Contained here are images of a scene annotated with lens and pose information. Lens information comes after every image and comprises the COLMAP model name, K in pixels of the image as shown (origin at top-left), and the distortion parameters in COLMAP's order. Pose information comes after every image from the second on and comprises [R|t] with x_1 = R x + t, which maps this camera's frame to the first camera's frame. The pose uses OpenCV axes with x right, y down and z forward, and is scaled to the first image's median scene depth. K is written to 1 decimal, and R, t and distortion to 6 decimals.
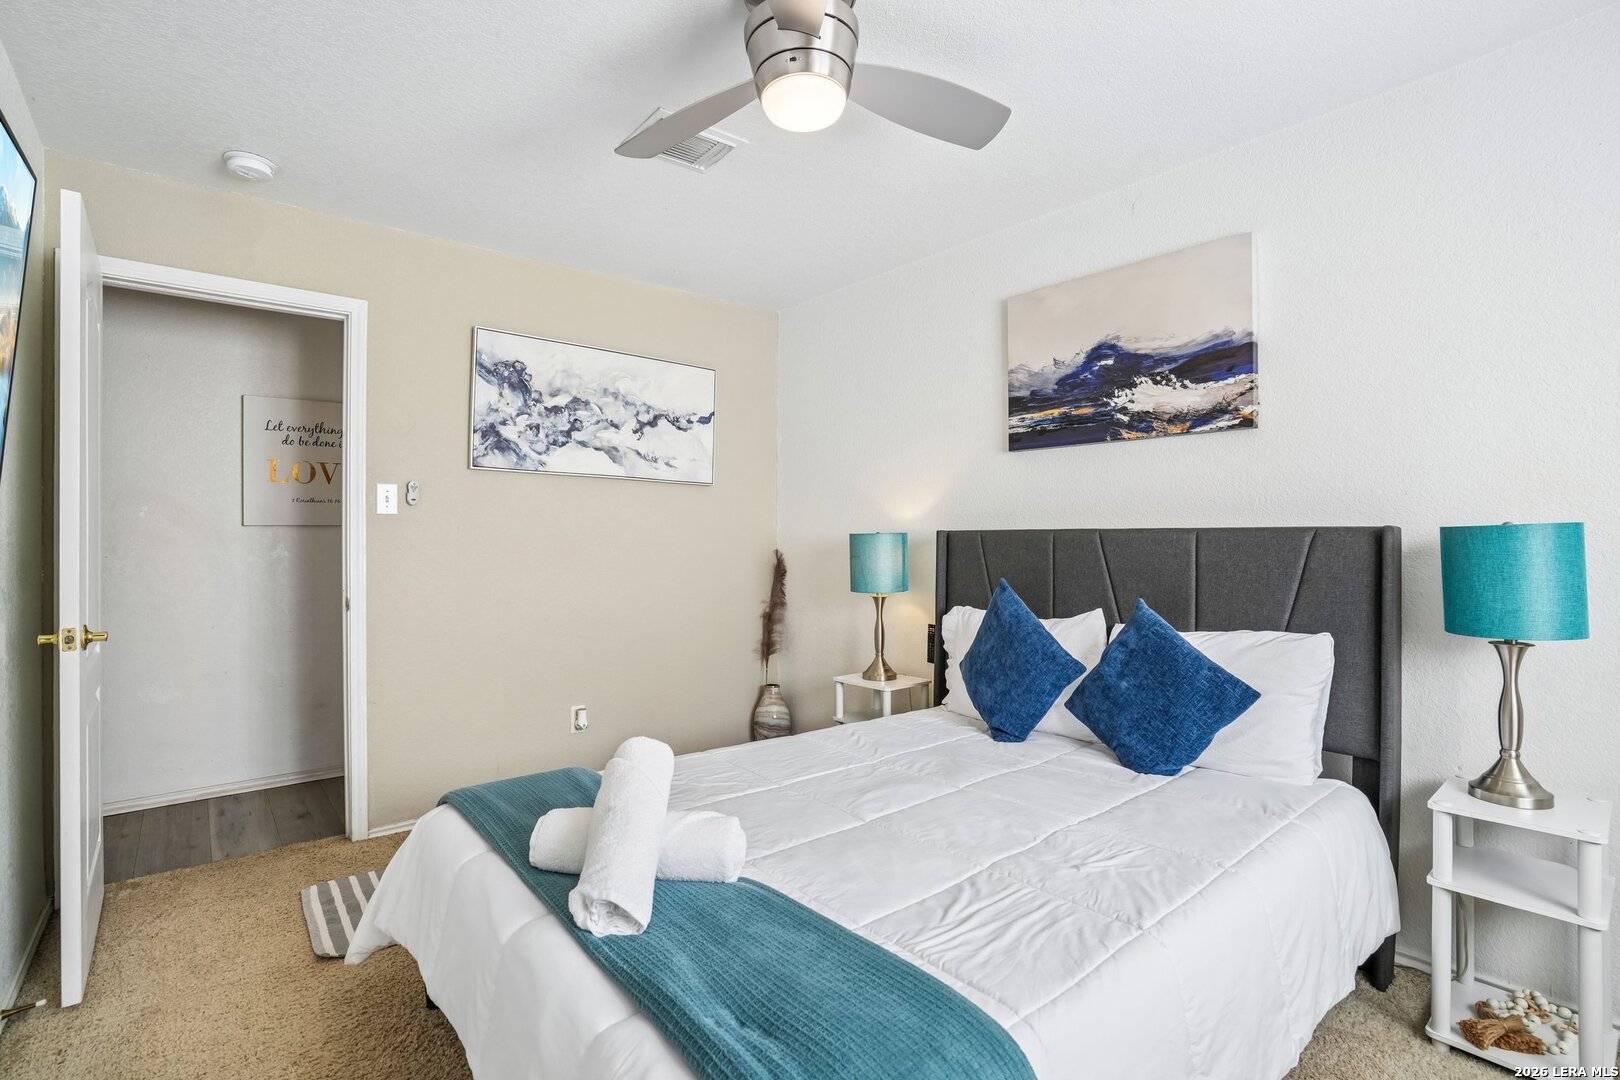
lens RADIAL K [[742.9, 0, 806.7], [0, 742.9, 540.4], [0, 0, 1]] dist [-0.060935, 0.022447]
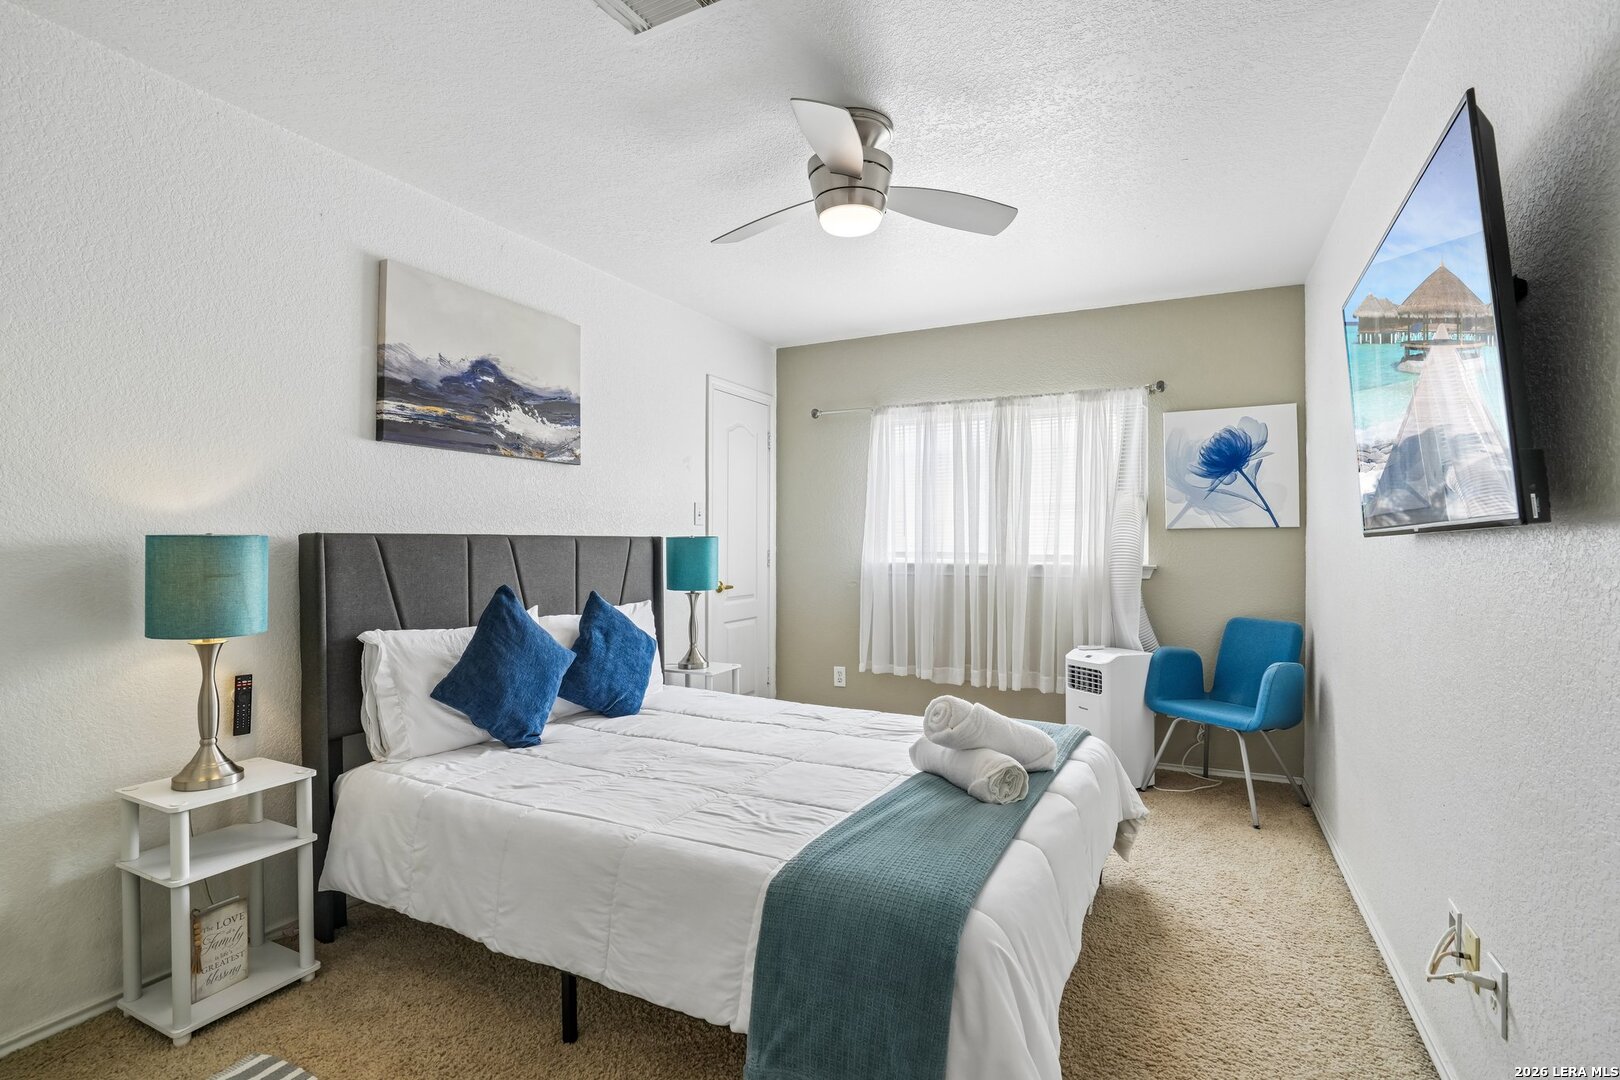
lens RADIAL K [[742.9, 0, 806.7], [0, 742.9, 540.4], [0, 0, 1]] dist [-0.060935, 0.022447]
pose [[-0.358220, 0.011092, 0.933571, -0.736752], [0.008400, 0.999927, -0.008657, 0.005361], [-0.933599, 0.004740, -0.358287, 0.931057]]
